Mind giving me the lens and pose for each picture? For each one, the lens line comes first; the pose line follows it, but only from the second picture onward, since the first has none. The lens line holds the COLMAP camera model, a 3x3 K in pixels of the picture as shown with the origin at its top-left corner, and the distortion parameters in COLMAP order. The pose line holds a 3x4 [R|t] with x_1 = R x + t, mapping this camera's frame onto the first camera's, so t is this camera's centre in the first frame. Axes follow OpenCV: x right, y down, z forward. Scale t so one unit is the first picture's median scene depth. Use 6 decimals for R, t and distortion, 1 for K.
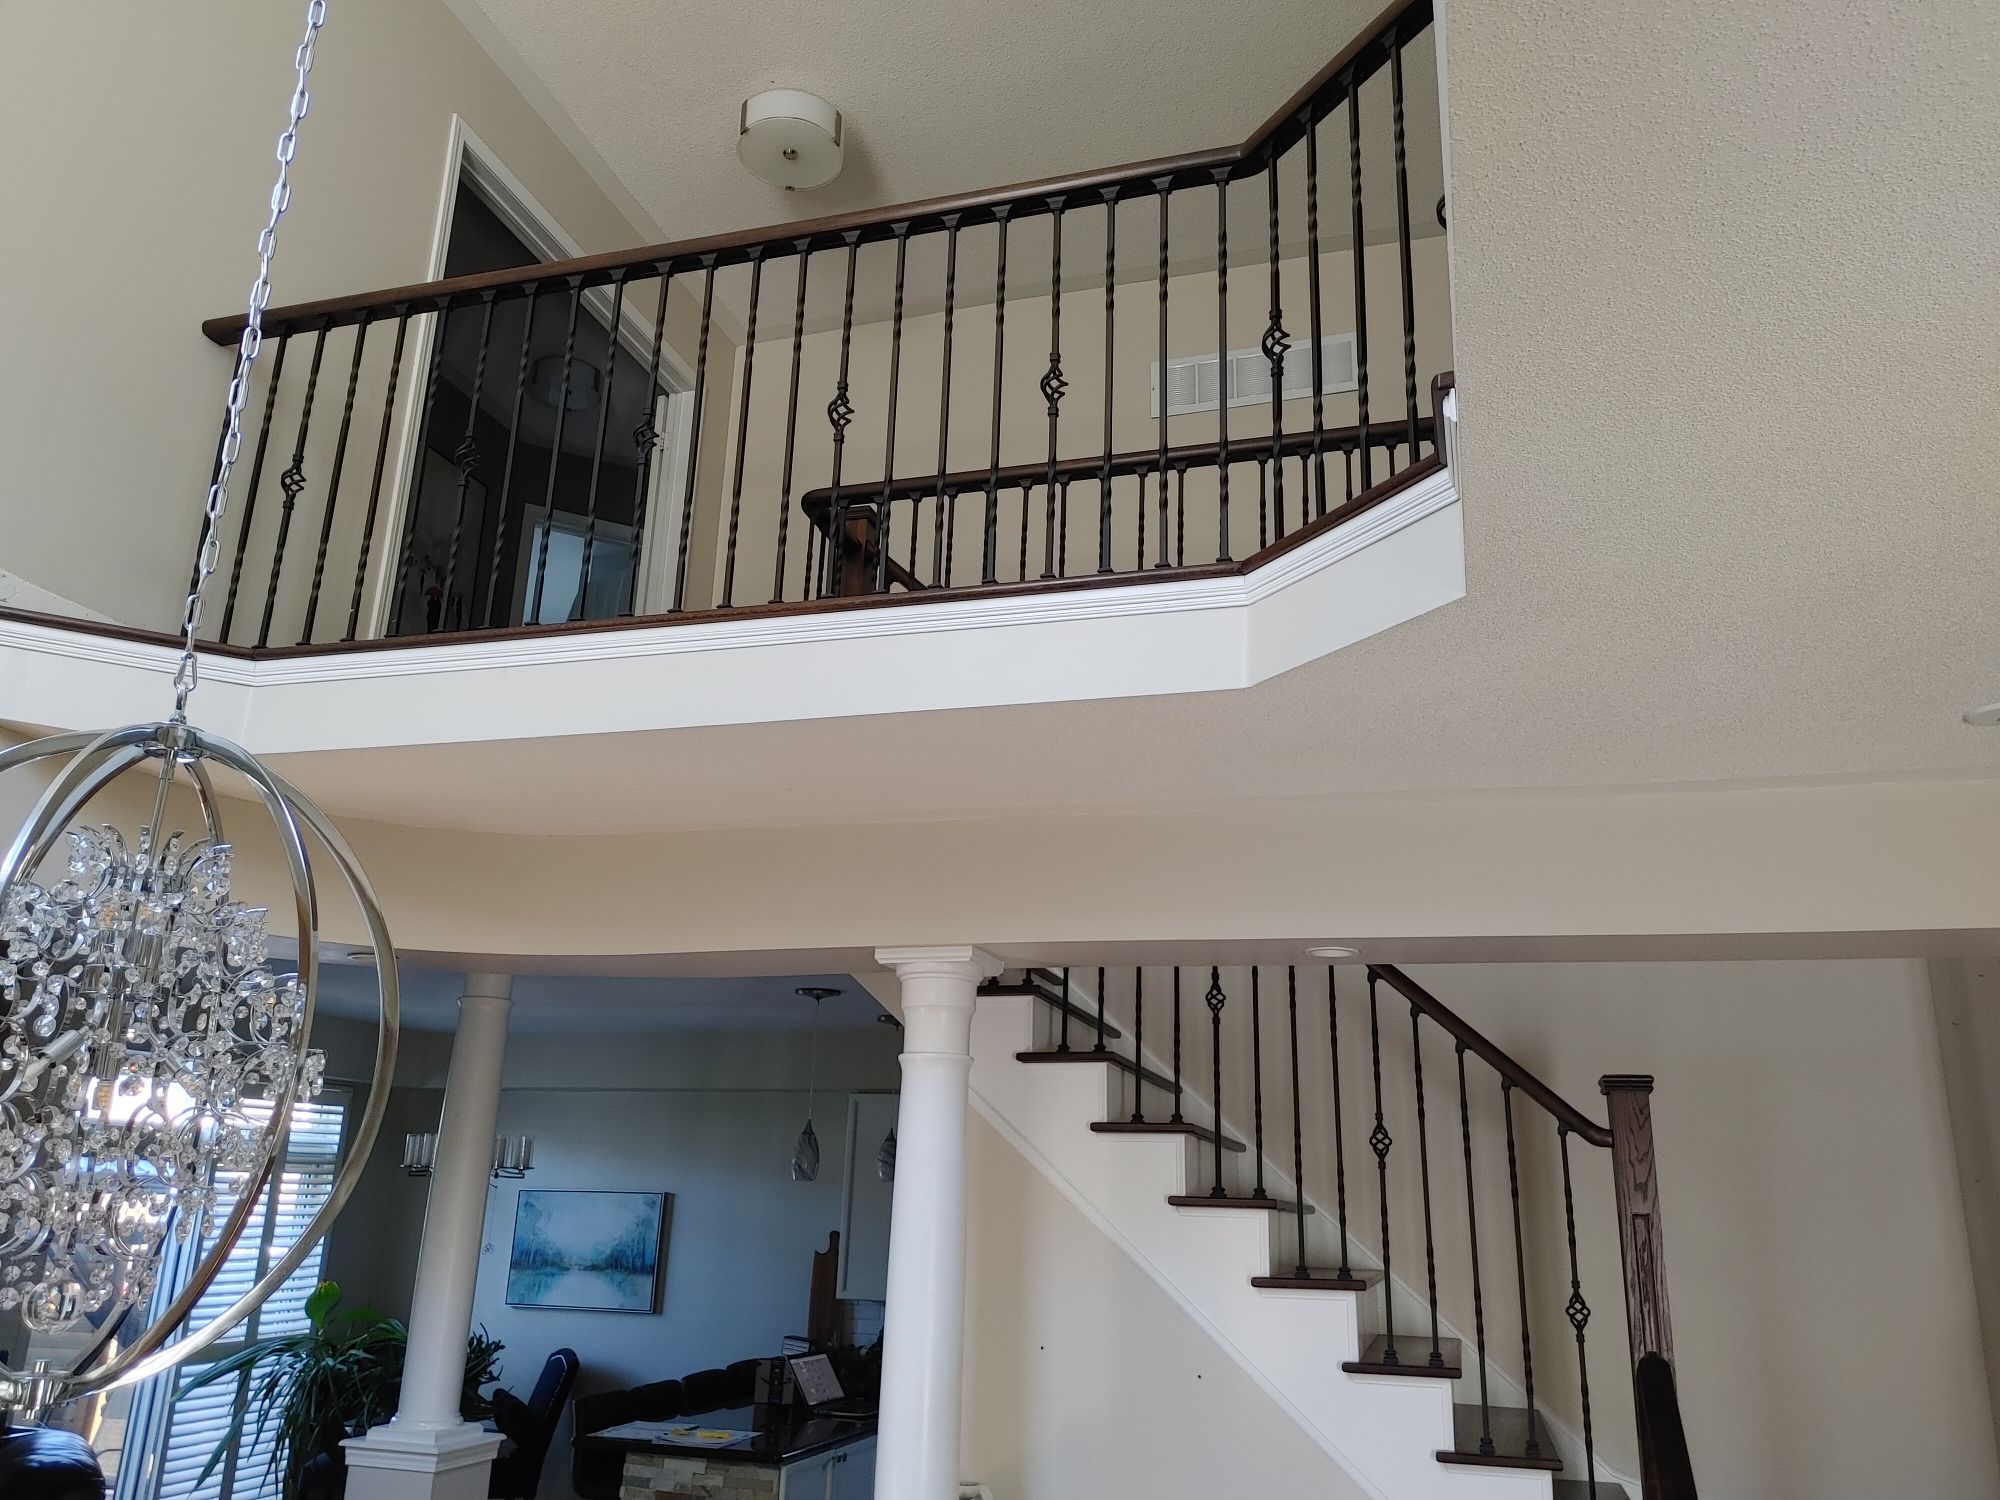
lens RADIAL K [[1501.1, 0, 985.6], [0, 1501.1, 755.7], [0, 0, 1]] dist [0.066386, -0.081871]
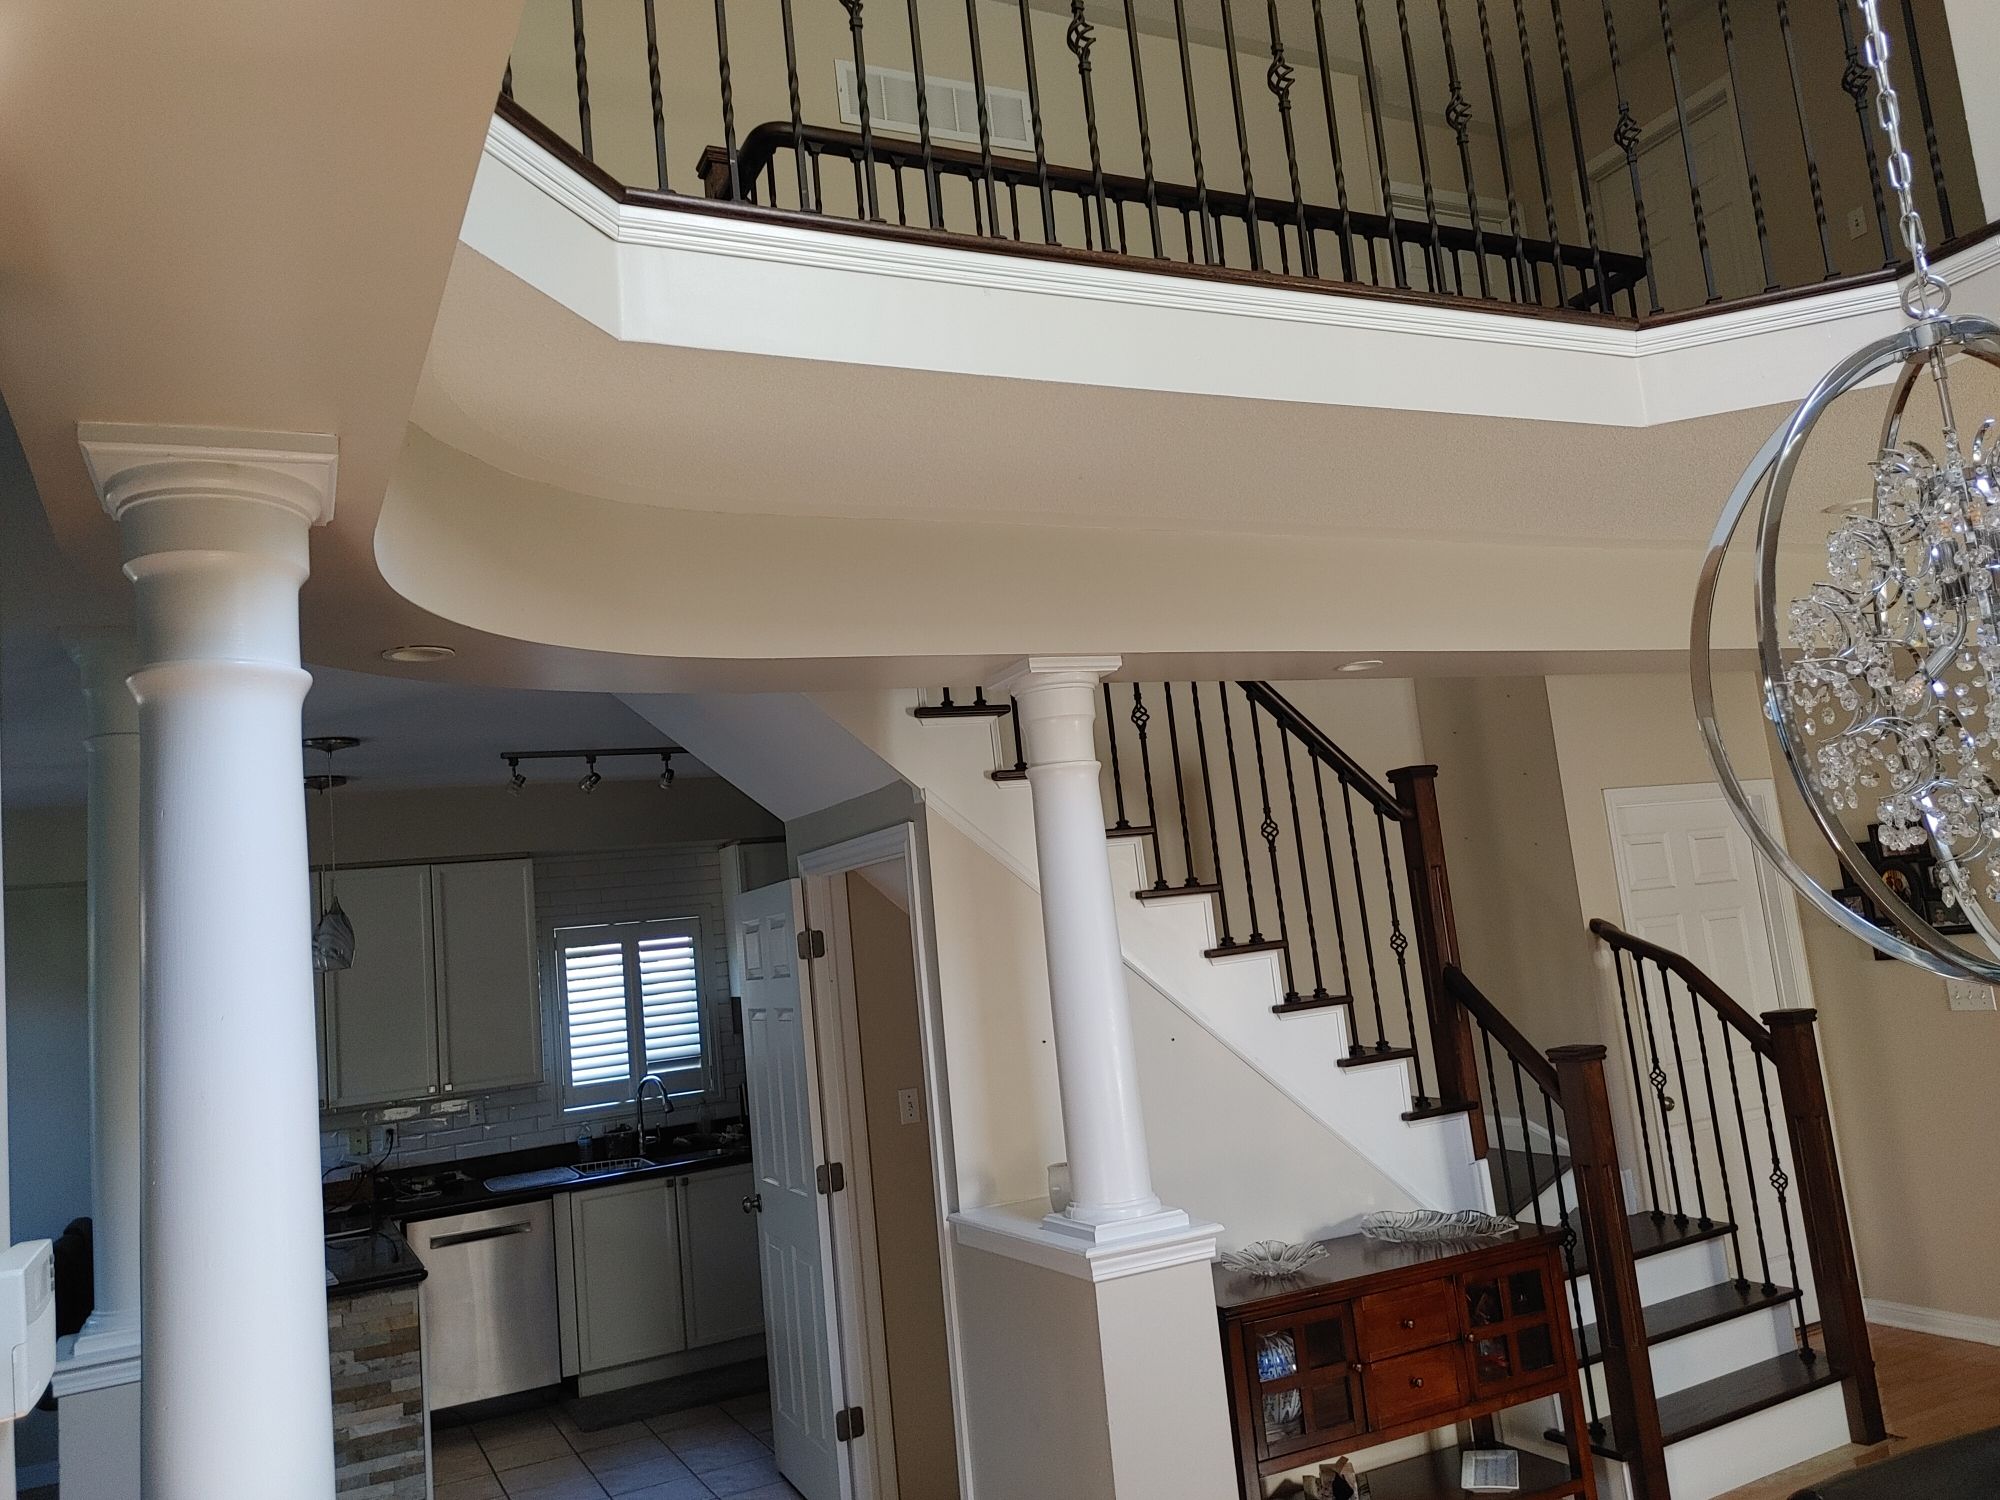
lens RADIAL K [[1501.1, 0, 1021.0], [0, 1501.1, 735.8], [0, 0, 1]] dist [0.066386, -0.081871]
pose [[0.710289, -0.011372, 0.703818, -0.718098], [-0.078843, 0.992292, 0.095601, 0.083781], [-0.699481, -0.123396, 0.703918, 0.311268]]
